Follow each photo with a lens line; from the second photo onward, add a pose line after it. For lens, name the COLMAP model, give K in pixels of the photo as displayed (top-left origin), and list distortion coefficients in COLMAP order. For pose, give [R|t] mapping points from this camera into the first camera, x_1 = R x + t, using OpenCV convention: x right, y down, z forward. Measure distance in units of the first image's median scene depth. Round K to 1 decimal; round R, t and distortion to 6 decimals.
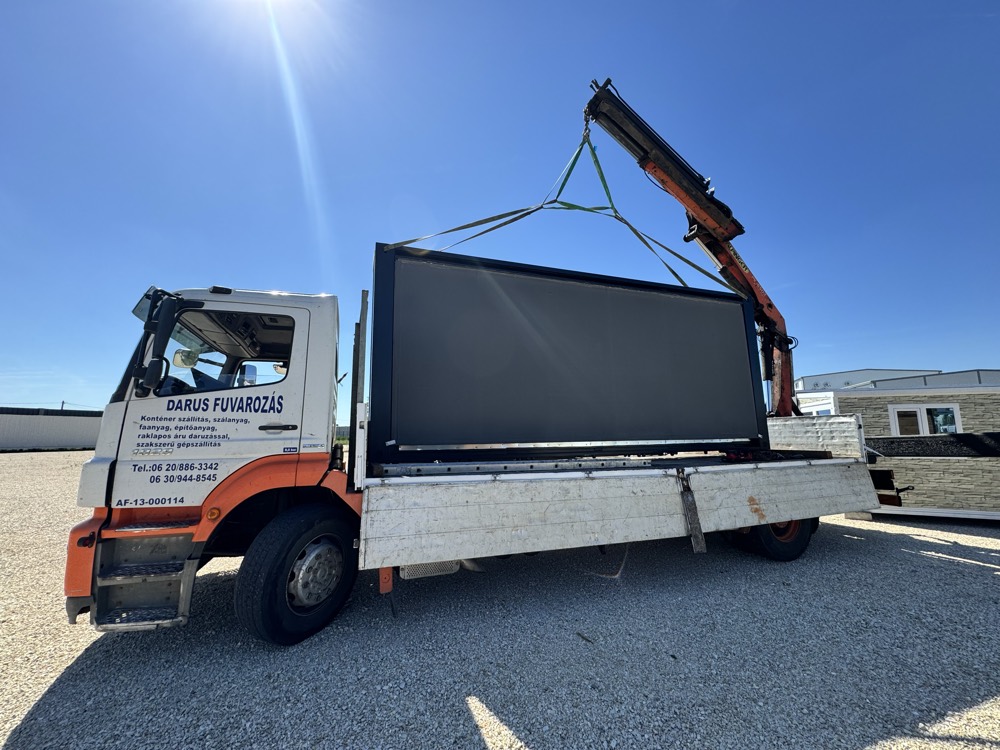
lens RADIAL K [[404.3, 0, 500.0], [0, 404.3, 375.0], [0, 0, 1]] dist [0.002263, 0.000029]
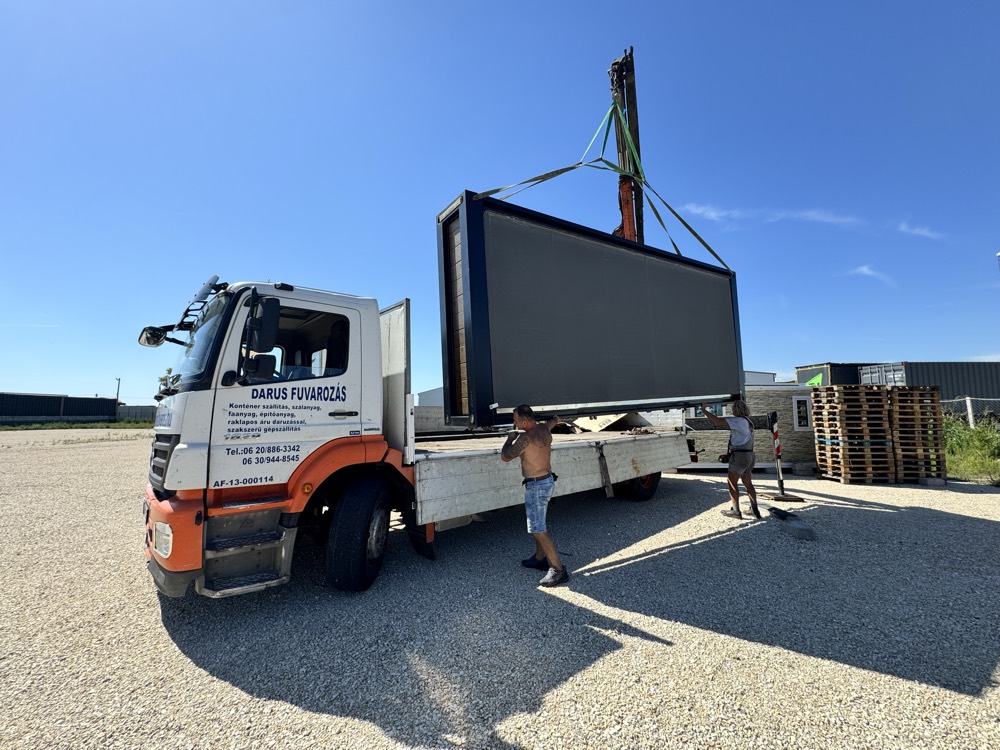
lens RADIAL K [[404.3, 0, 500.0], [0, 404.3, 375.0], [0, 0, 1]] dist [0.002263, 0.000029]
pose [[0.923513, 0.037863, 0.381695, -0.613738], [-0.057305, 0.997567, 0.039693, -0.055556], [-0.379263, -0.058530, 0.923436, -0.245783]]
